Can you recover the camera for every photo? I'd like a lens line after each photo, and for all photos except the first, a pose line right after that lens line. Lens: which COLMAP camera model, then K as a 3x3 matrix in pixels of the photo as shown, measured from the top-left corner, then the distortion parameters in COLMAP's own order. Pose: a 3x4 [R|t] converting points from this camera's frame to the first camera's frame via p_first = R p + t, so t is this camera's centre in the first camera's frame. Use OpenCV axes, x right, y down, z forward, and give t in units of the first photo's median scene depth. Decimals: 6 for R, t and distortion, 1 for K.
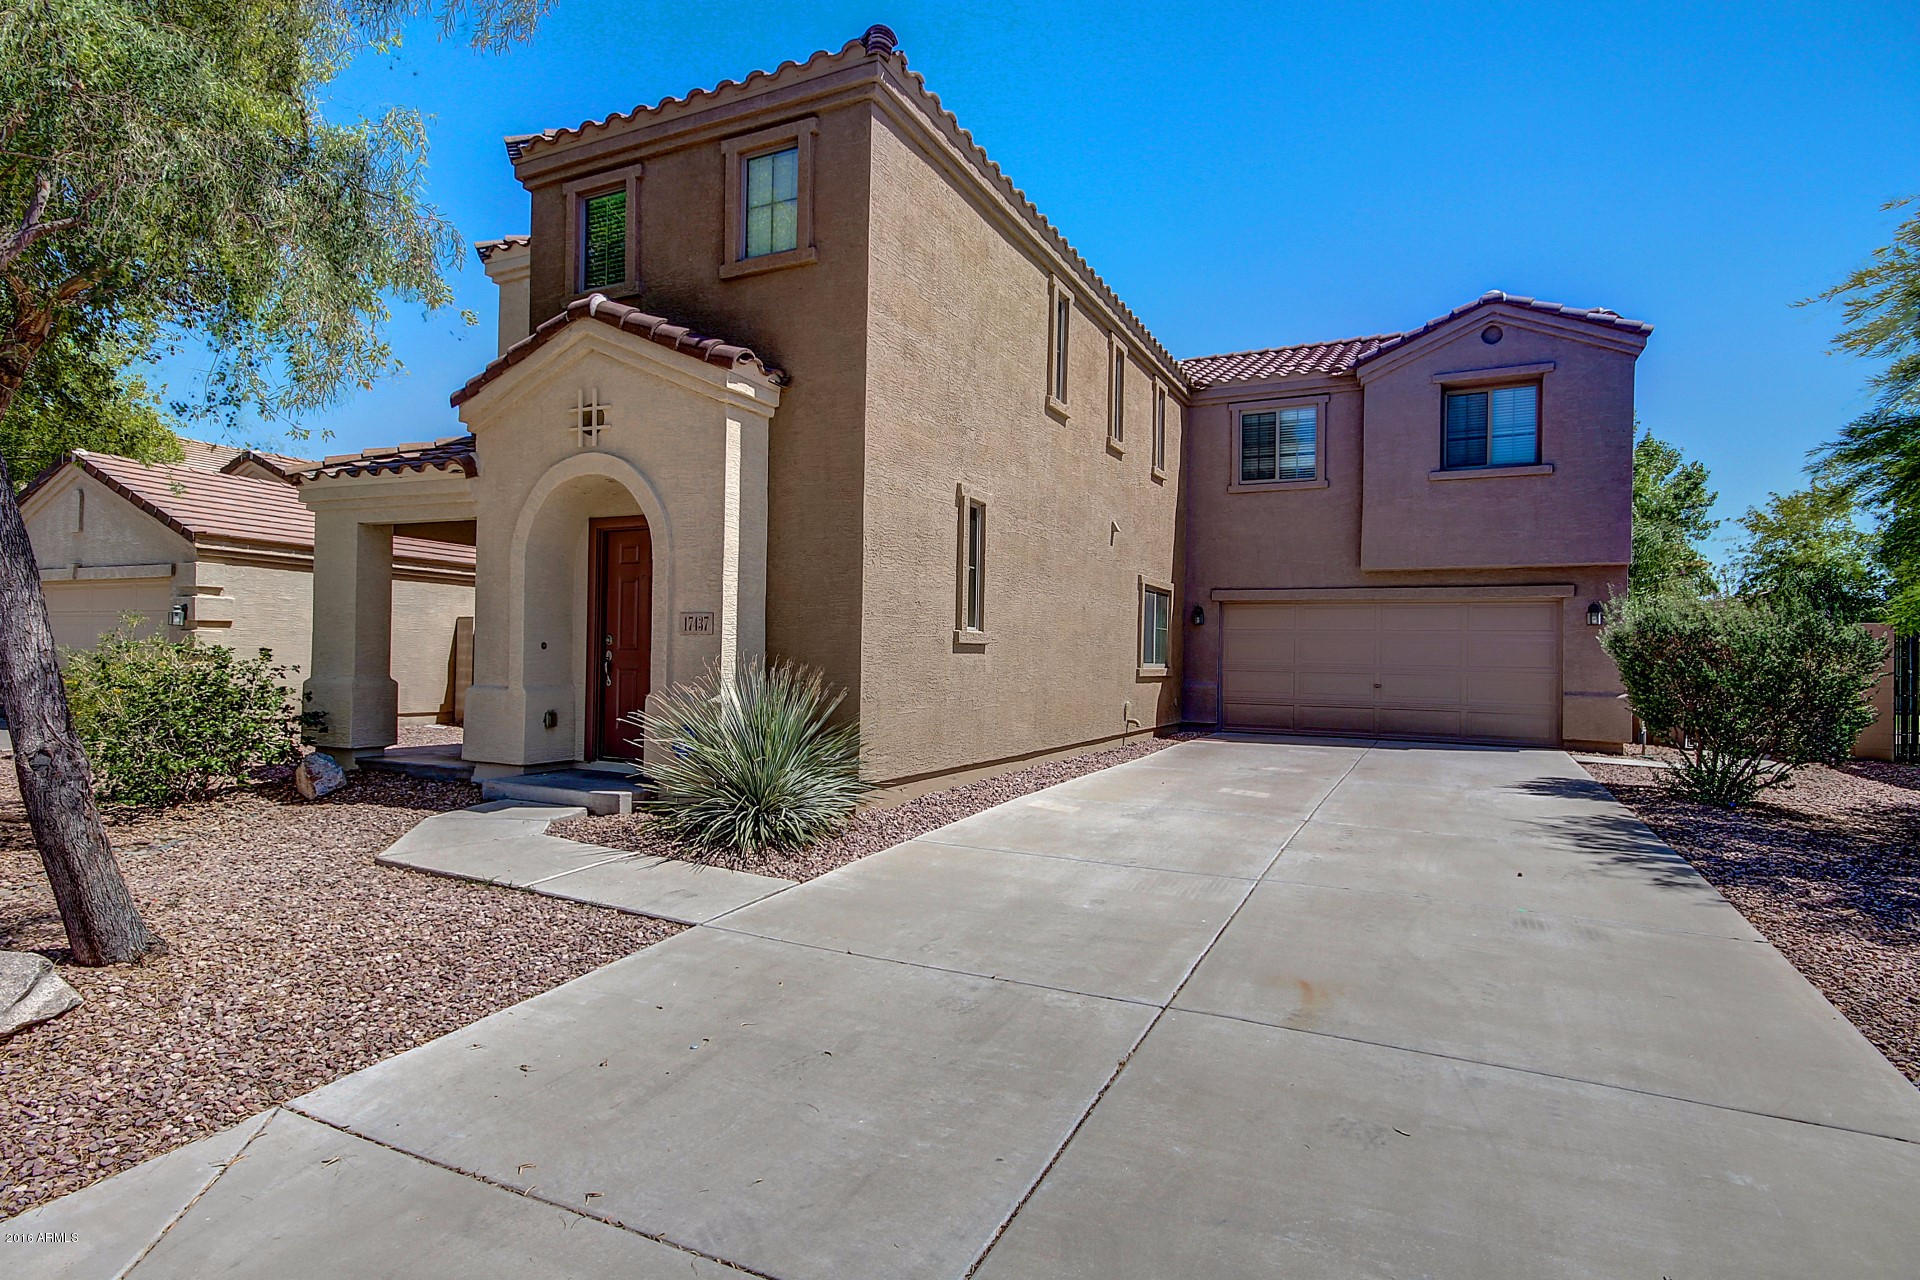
lens RADIAL K [[1029.2, 0, 960.0], [0, 1029.2, 640.0], [0, 0, 1]] dist [0.017486, 0.000072]
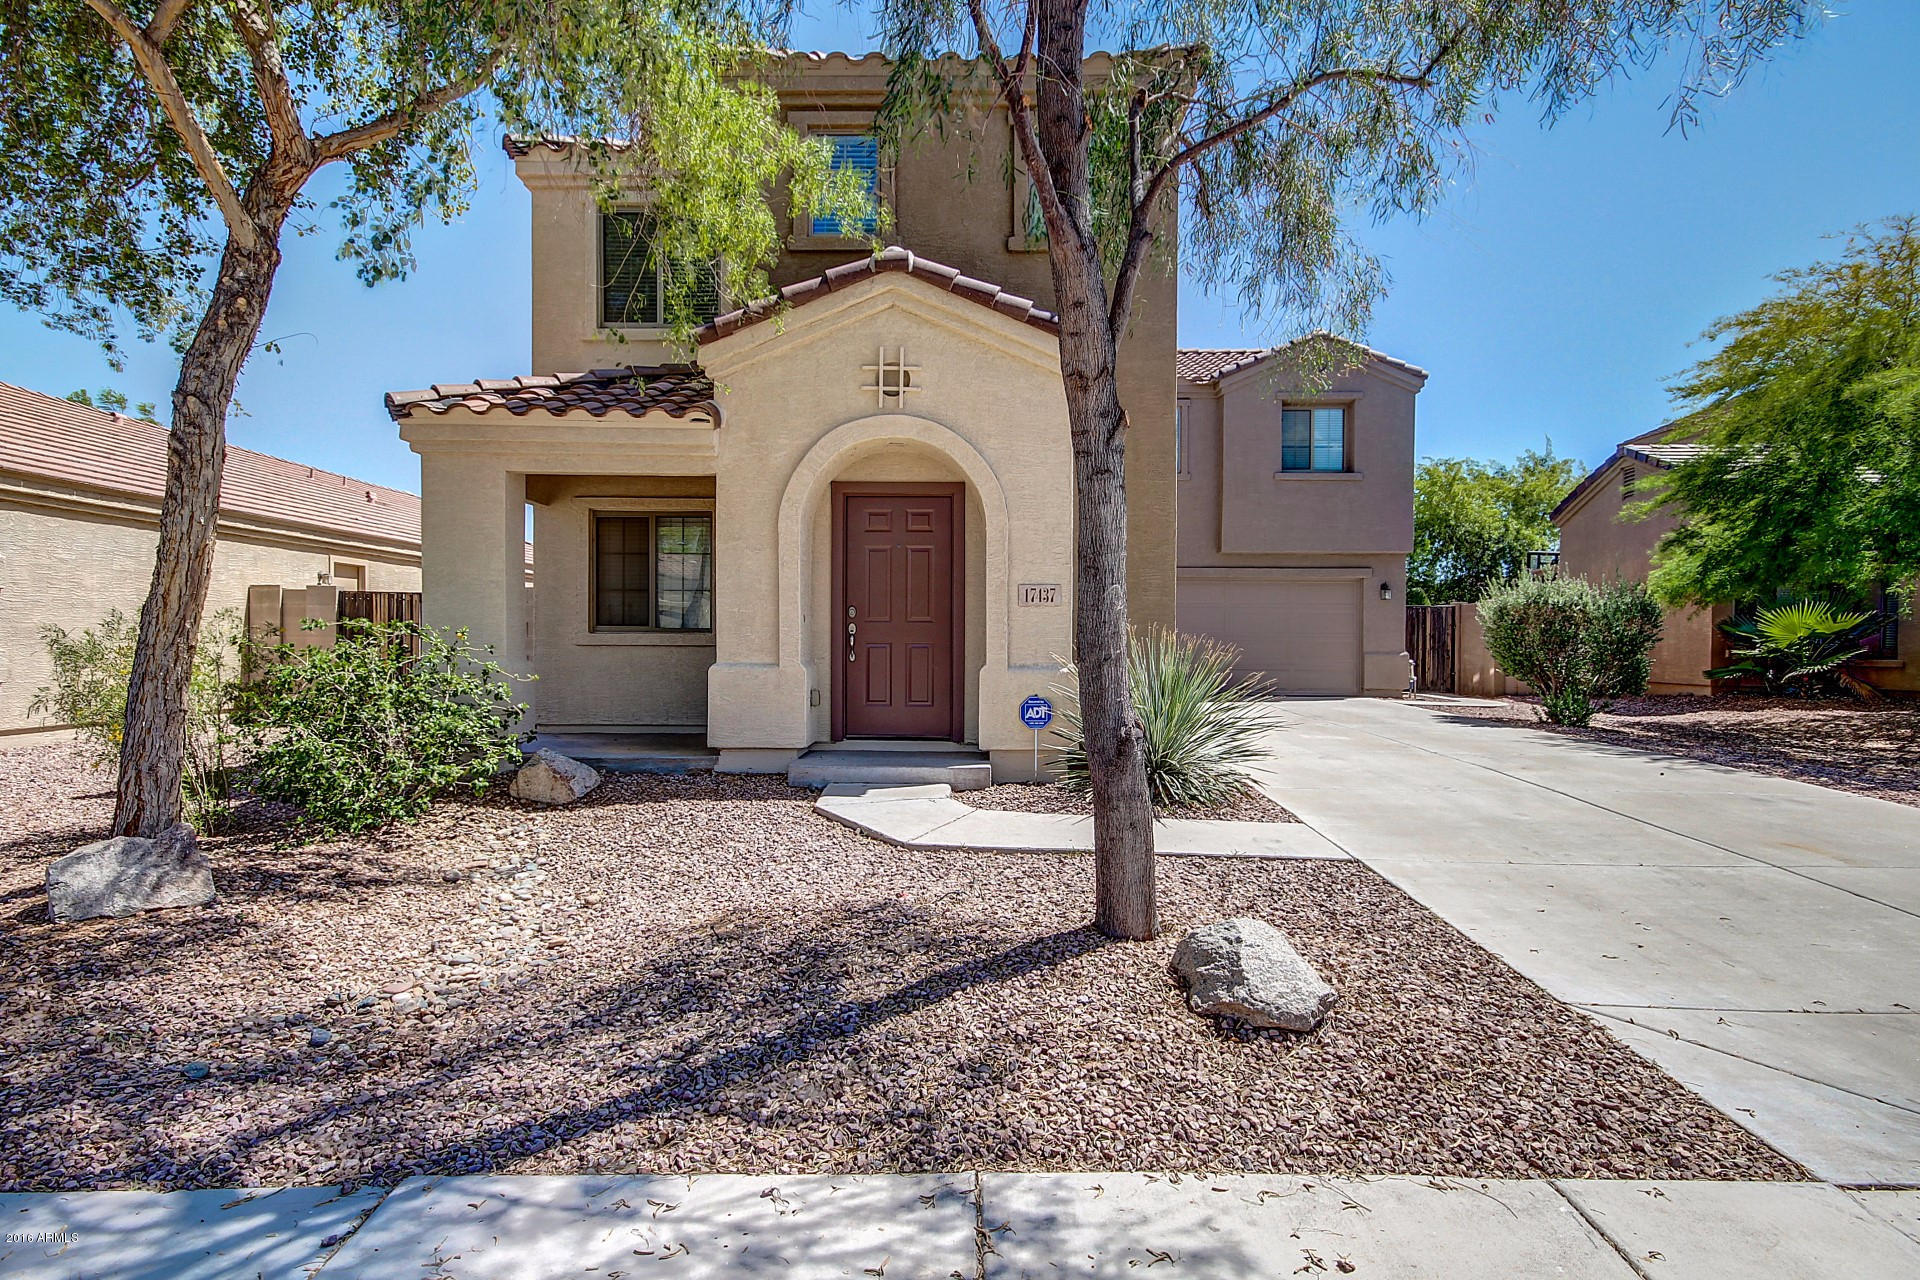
lens RADIAL K [[1050.2, 0, 953.5], [0, 1050.2, 646.3], [0, 0, 1]] dist [0.018473, 0.000474]
pose [[0.892852, -0.017317, 0.450016, -0.719614], [0.003719, 0.999510, 0.031083, 0.001416], [-0.450334, -0.026079, 0.892479, 0.102013]]
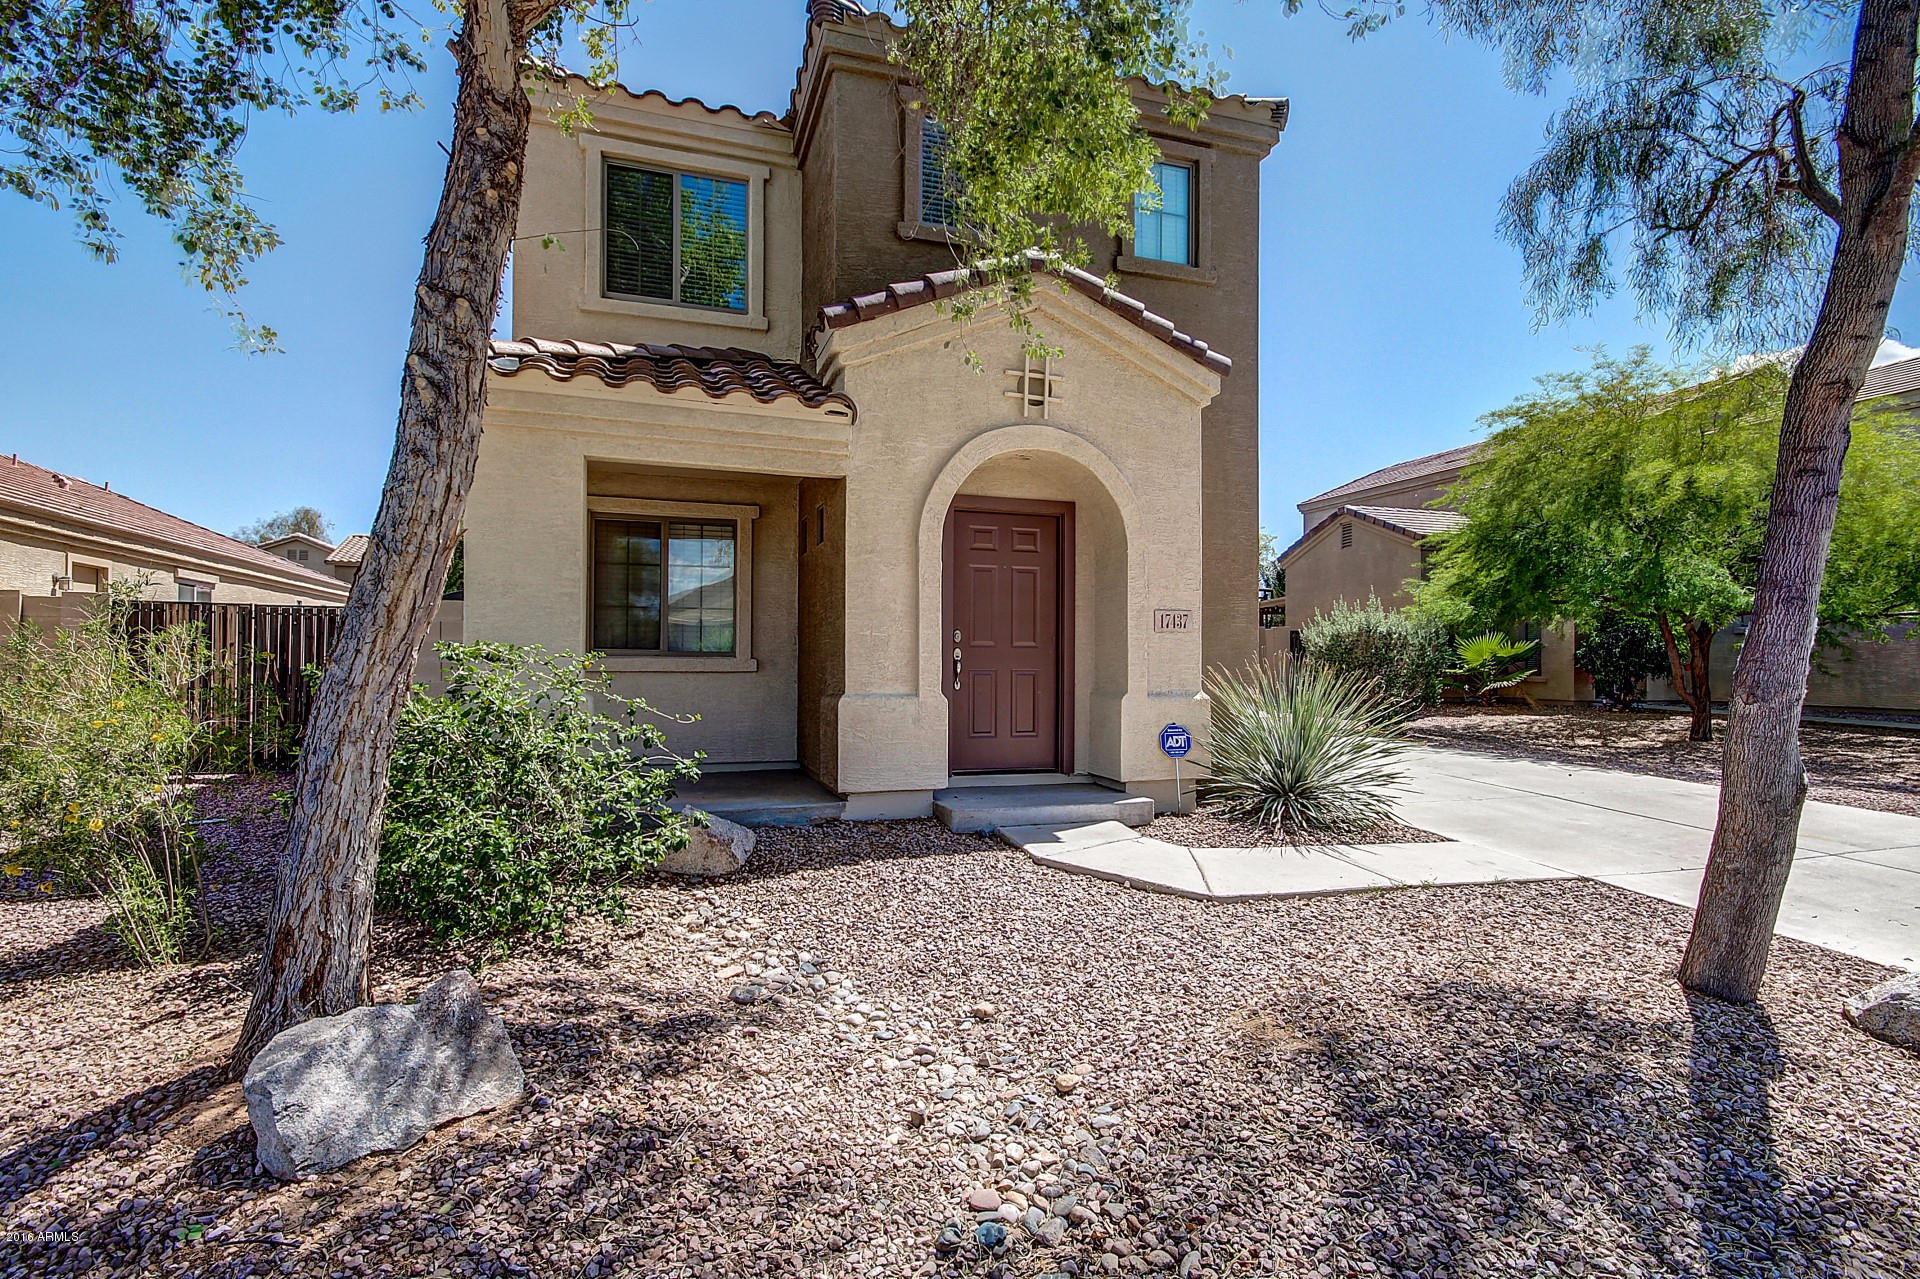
lens RADIAL K [[953.2, 0, 959.8], [0, 953.2, 643.9], [0, 0, 1]] dist [0.003101, 0.000607]
pose [[0.684793, -0.003580, 0.728729, -0.962252], [-0.006182, 0.999923, 0.010722, -0.002538], [-0.728711, -0.011847, 0.684718, 0.467962]]
